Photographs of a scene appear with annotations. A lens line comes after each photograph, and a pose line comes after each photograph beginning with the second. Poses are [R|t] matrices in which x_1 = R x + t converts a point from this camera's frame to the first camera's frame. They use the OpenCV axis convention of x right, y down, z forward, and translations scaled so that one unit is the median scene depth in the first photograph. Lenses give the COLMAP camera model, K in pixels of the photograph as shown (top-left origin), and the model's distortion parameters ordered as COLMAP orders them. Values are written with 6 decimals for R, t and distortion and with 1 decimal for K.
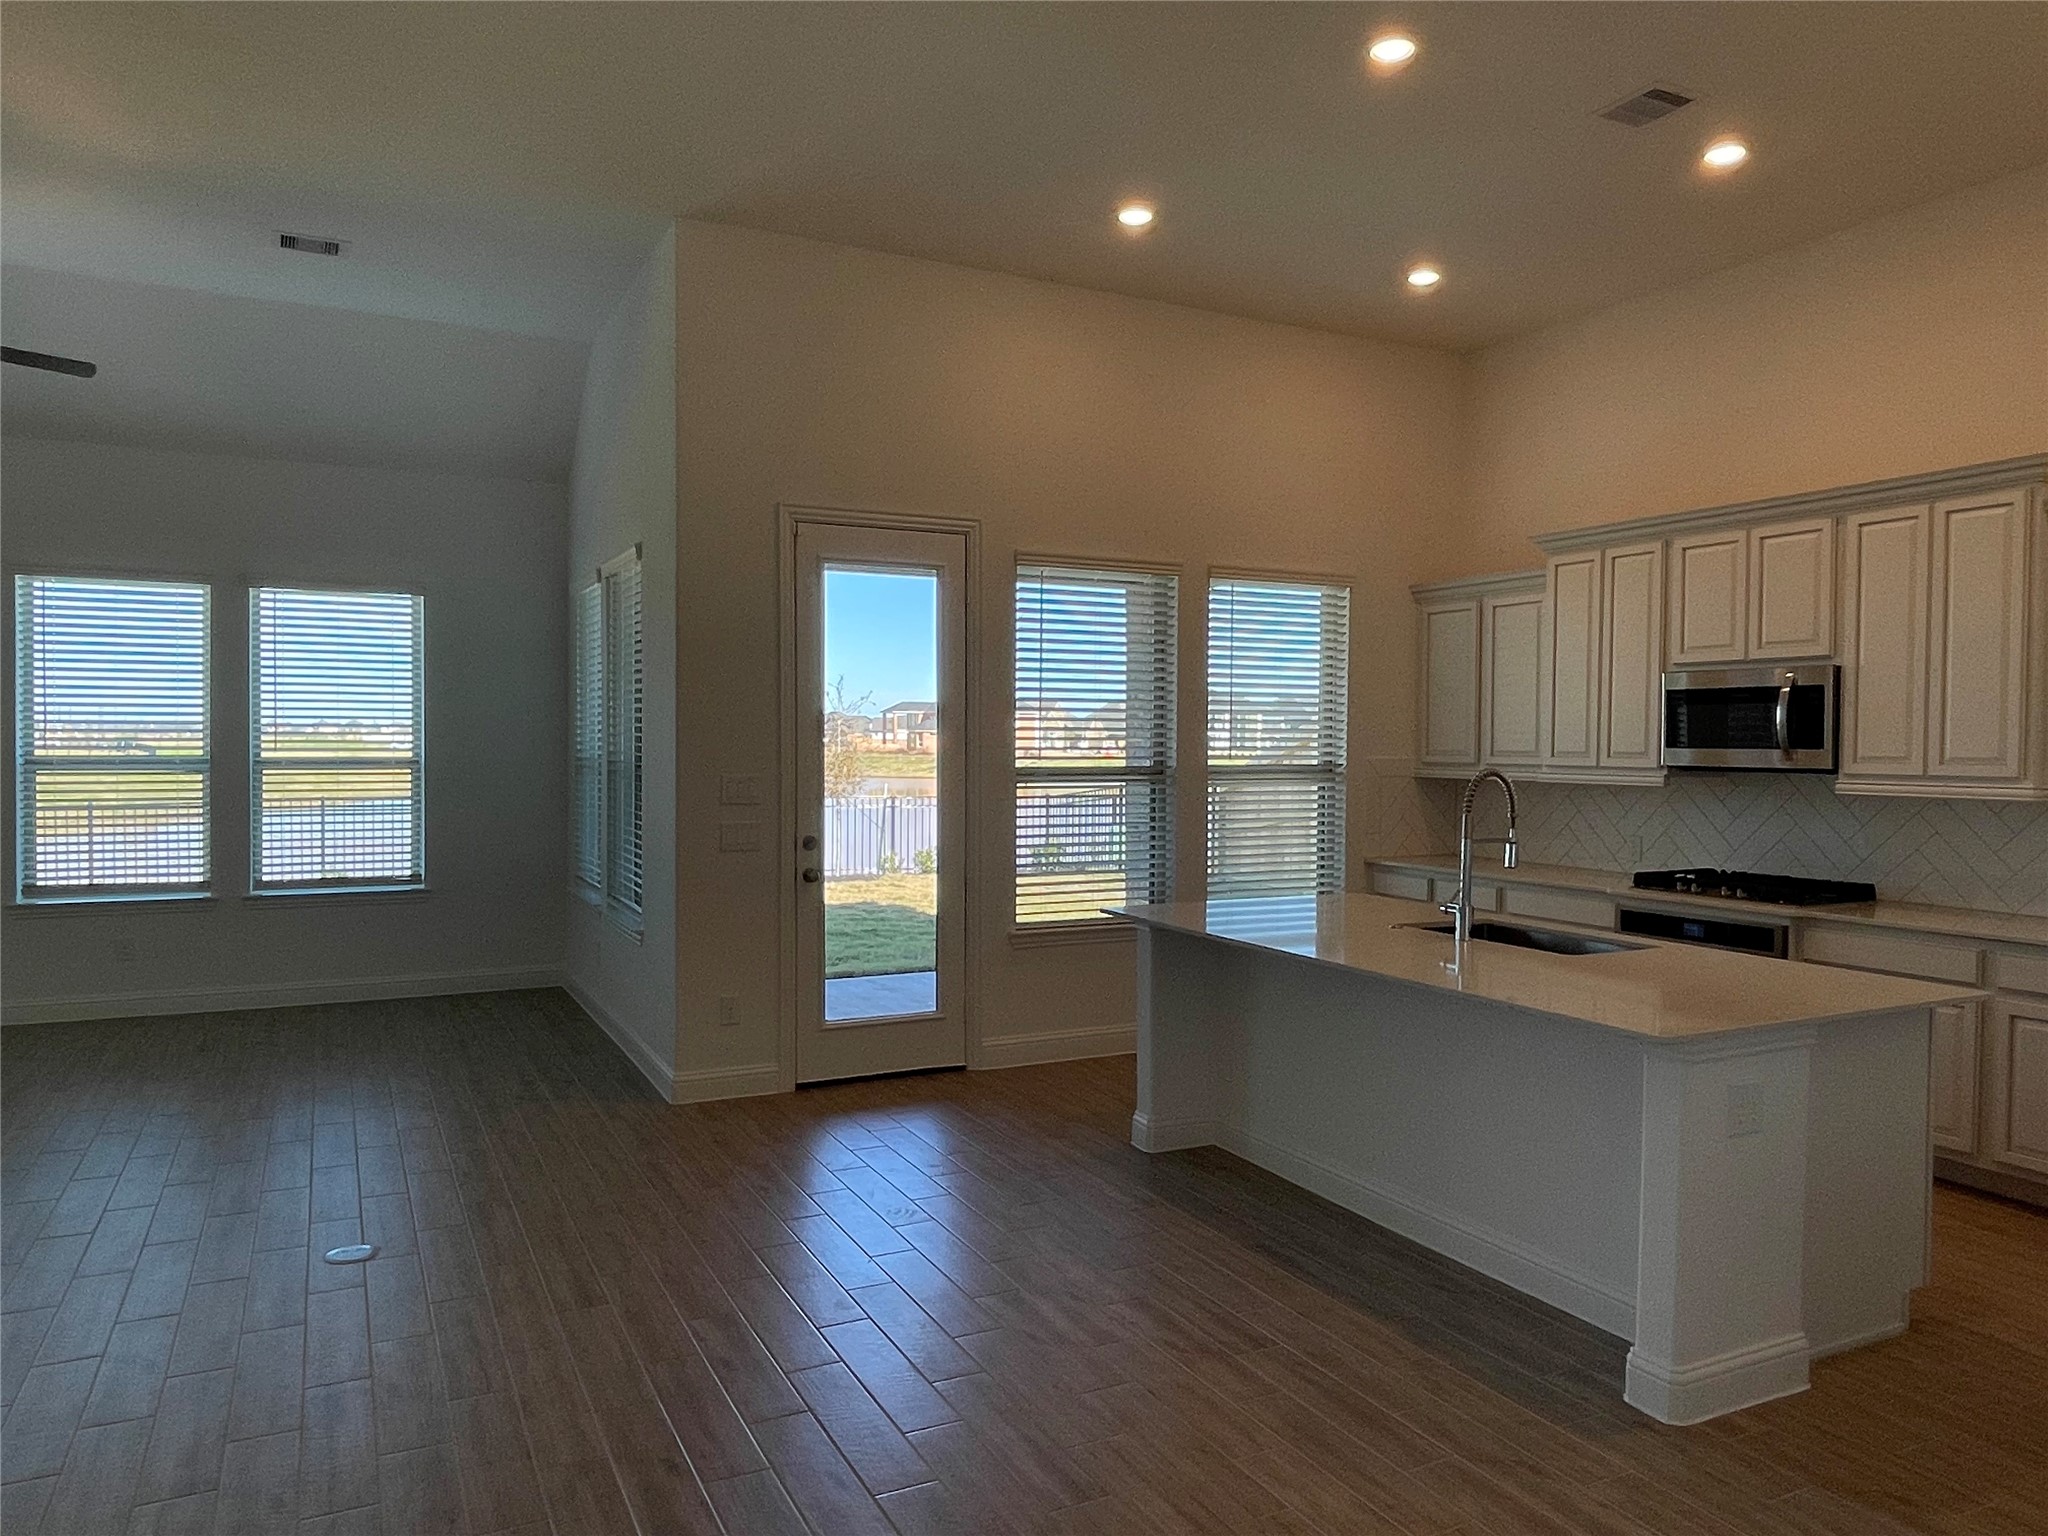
lens RADIAL K [[1393.3, 0, 1025.0], [0, 1393.3, 765.8], [0, 0, 1]] dist [0.013716, -0.024276]
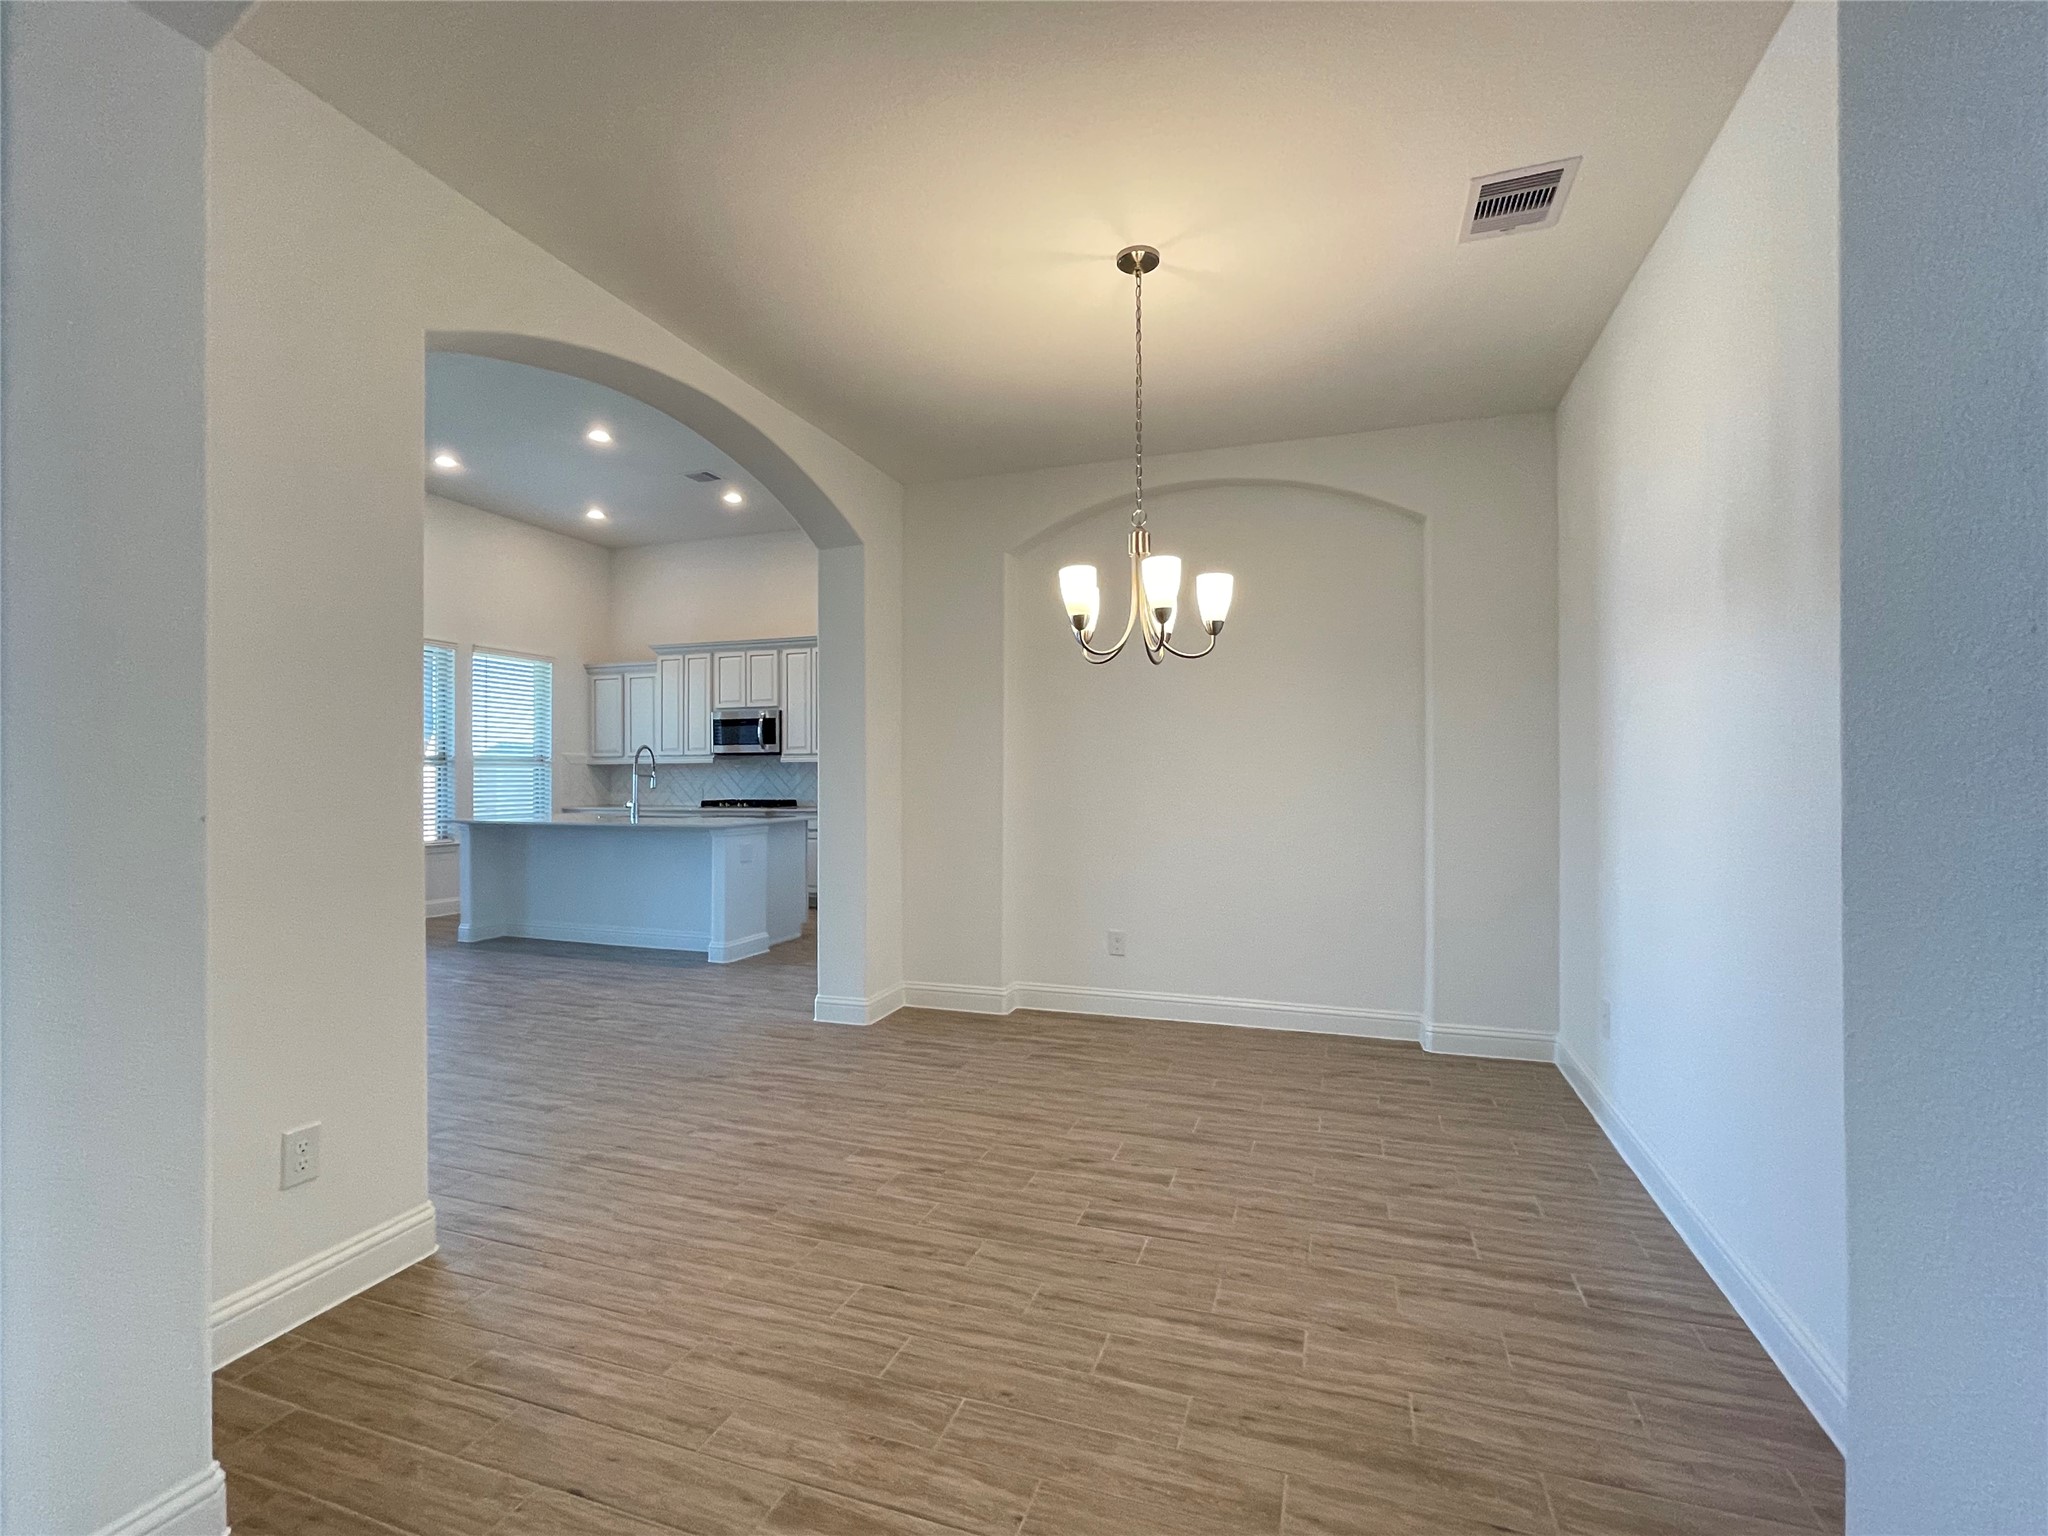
lens RADIAL K [[918.7, 0, 1012.3], [0, 918.7, 785.6], [0, 0, 1]] dist [-0.002824, 0.001350]
pose [[0.728995, -0.014077, 0.684374, -0.206935], [0.019671, 0.999806, -0.000389, 0.062907], [-0.684236, 0.013746, 0.729131, -0.413763]]
